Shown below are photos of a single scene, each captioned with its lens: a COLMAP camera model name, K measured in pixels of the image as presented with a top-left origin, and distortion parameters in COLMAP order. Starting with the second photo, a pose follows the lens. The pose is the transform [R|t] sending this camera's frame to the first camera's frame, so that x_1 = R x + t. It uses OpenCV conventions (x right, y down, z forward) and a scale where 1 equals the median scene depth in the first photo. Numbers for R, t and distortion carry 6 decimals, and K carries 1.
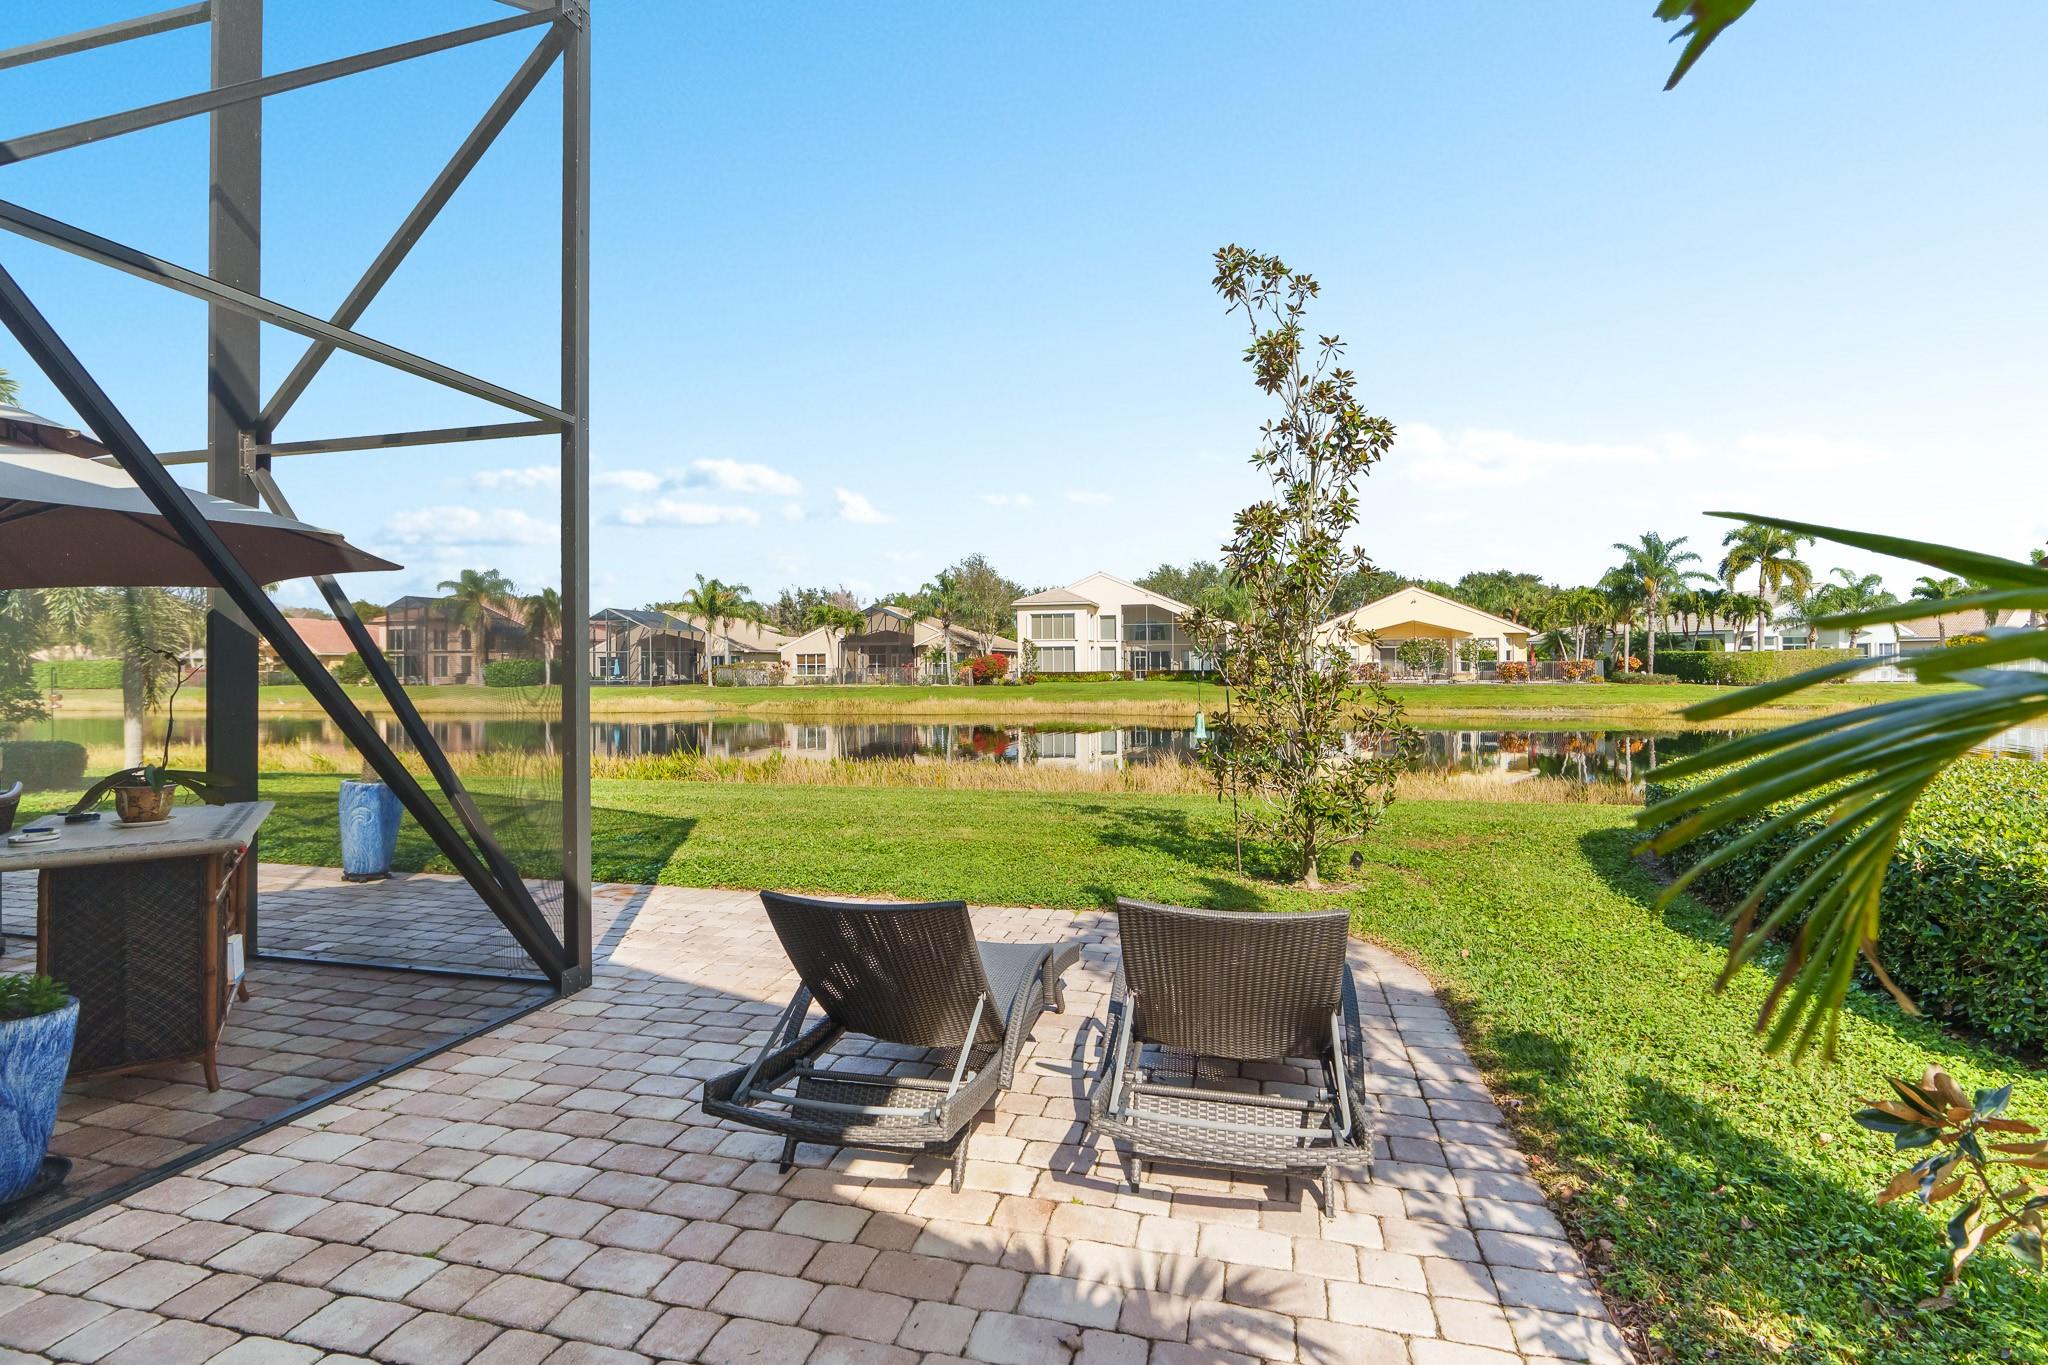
lens RADIAL K [[925.2, 0, 1037.9], [0, 925.2, 663.6], [0, 0, 1]] dist [-0.012354, 0.003430]
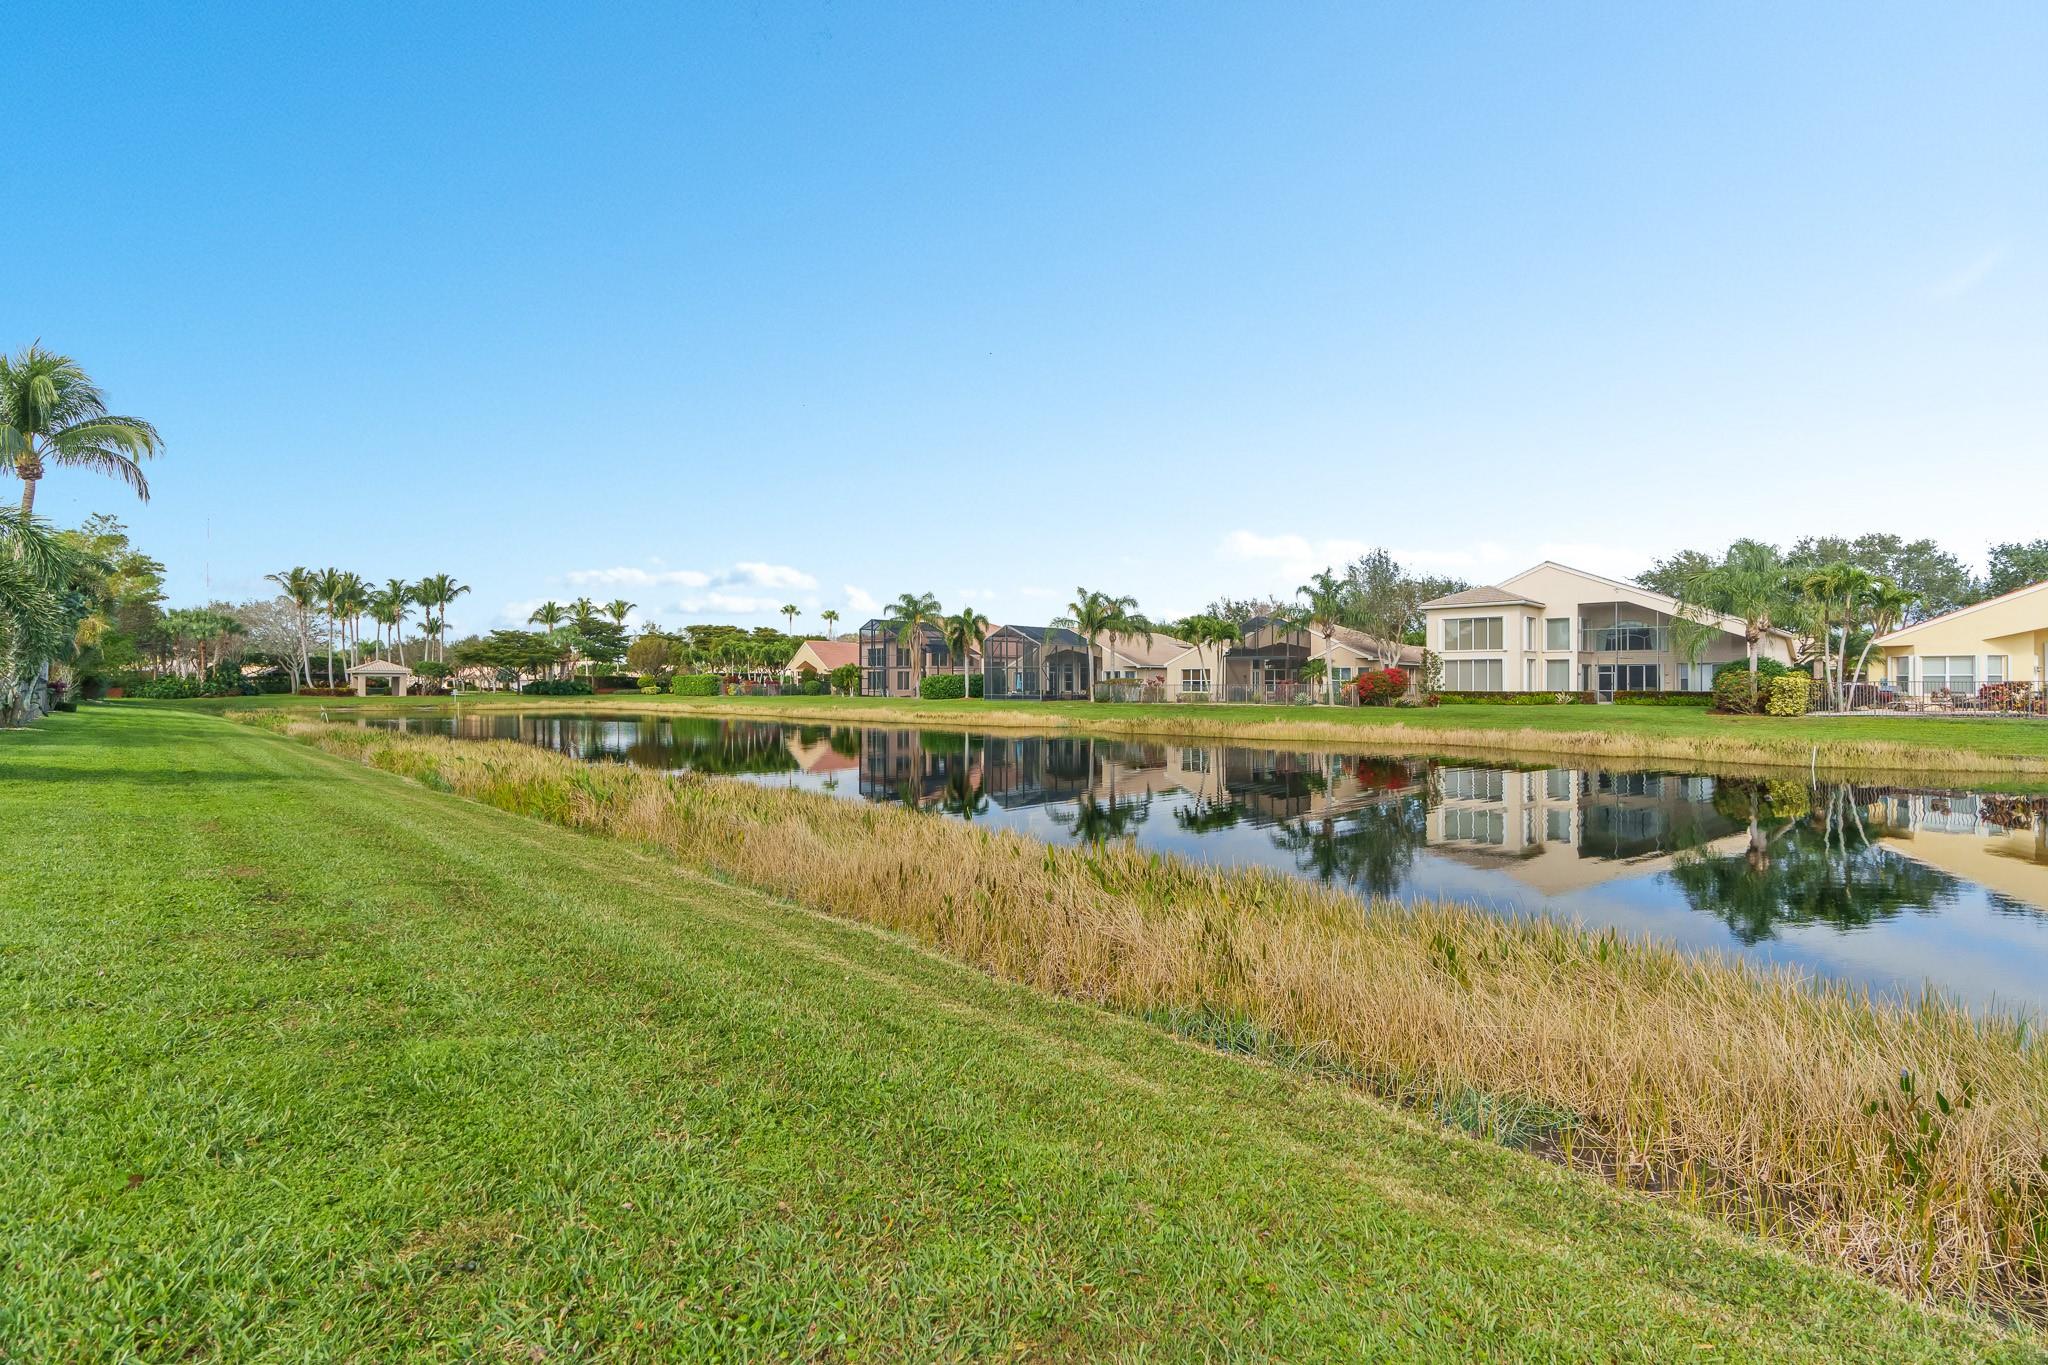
lens RADIAL K [[925.2, 0, 1041.8], [0, 925.2, 682.2], [0, 0, 1]] dist [-0.012354, 0.003430]
pose [[0.848567, 0.005912, -0.529055, 0.122391], [-0.005014, 0.999983, 0.003133, 0.000728], [0.529064, -0.000006, 0.848582, 0.136405]]
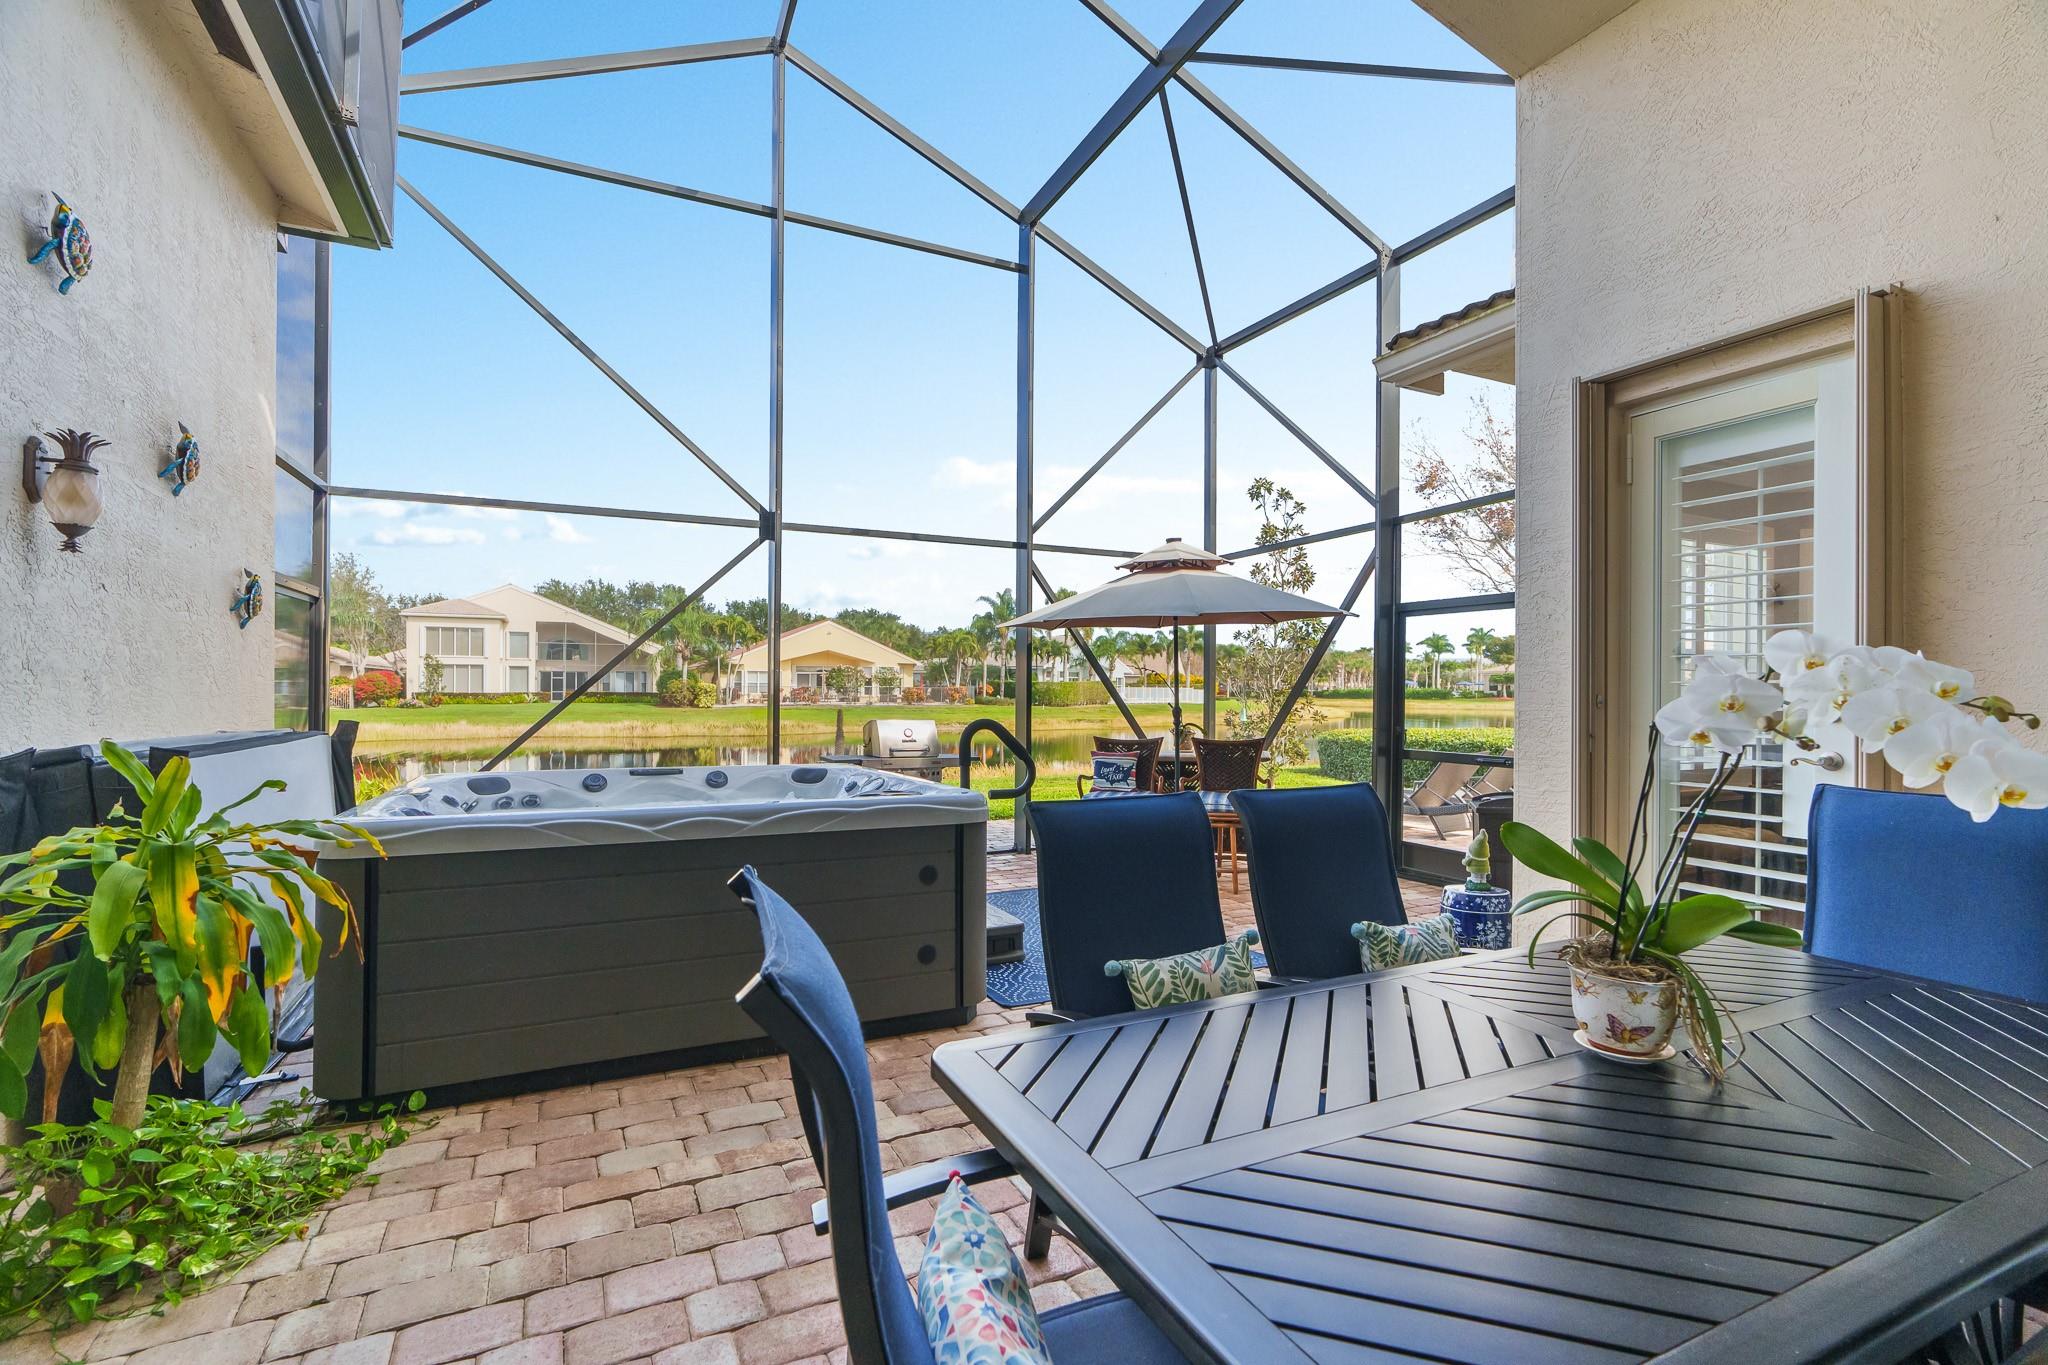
lens RADIAL K [[925.2, 0, 1021.3], [0, 925.2, 694.7], [0, 0, 1]] dist [-0.012354, 0.003430]
pose [[0.779556, 0.005160, 0.626311, -0.116346], [-0.013063, 0.999882, 0.008023, -0.003076], [-0.626196, -0.014436, 0.779532, -0.041791]]
